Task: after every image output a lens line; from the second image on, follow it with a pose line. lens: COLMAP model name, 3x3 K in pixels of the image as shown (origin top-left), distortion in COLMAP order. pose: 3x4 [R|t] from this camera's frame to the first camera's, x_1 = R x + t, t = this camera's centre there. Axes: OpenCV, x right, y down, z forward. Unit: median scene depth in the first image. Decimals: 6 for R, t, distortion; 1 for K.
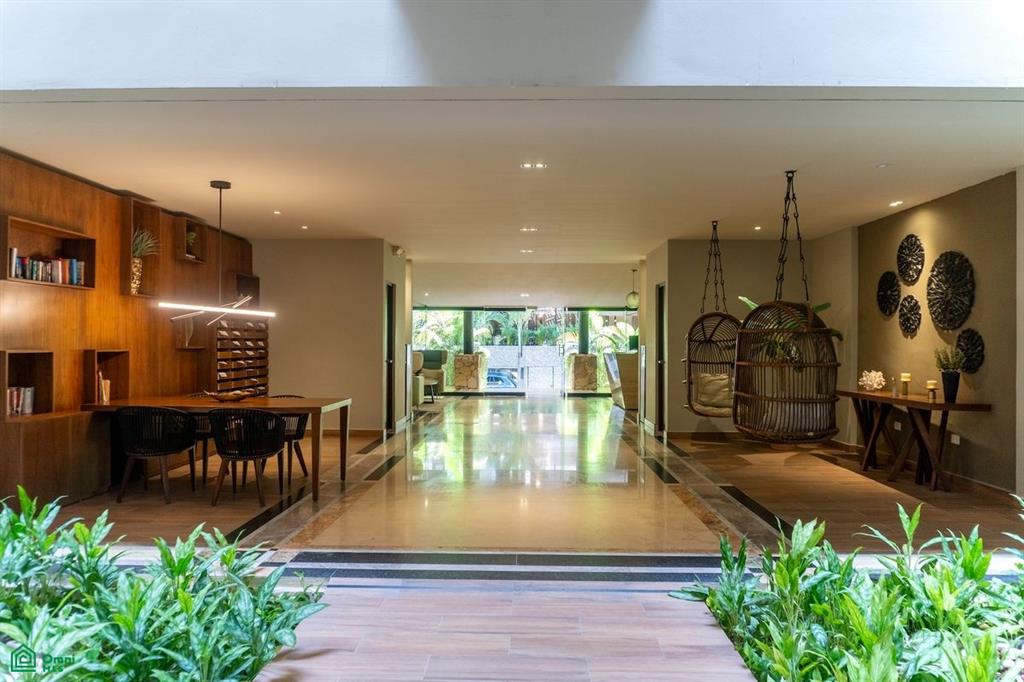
lens RADIAL K [[724.5, 0, 512.0], [0, 724.5, 341.0], [0, 0, 1]] dist [-0.013933, -0.001950]
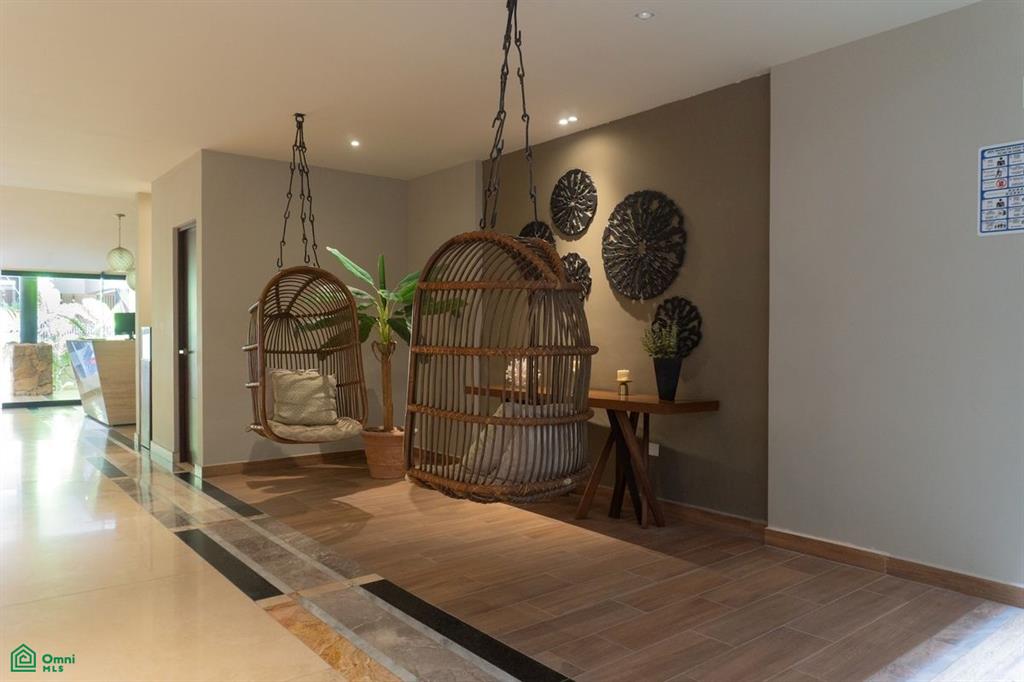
lens RADIAL K [[724.5, 0, 512.0], [0, 724.5, 341.0], [0, 0, 1]] dist [-0.013933, -0.001950]
pose [[0.767110, -0.012447, 0.641395, 0.030512], [0.001320, 0.999840, 0.017825, 0.011352], [-0.641514, -0.012827, 0.767004, 0.438463]]
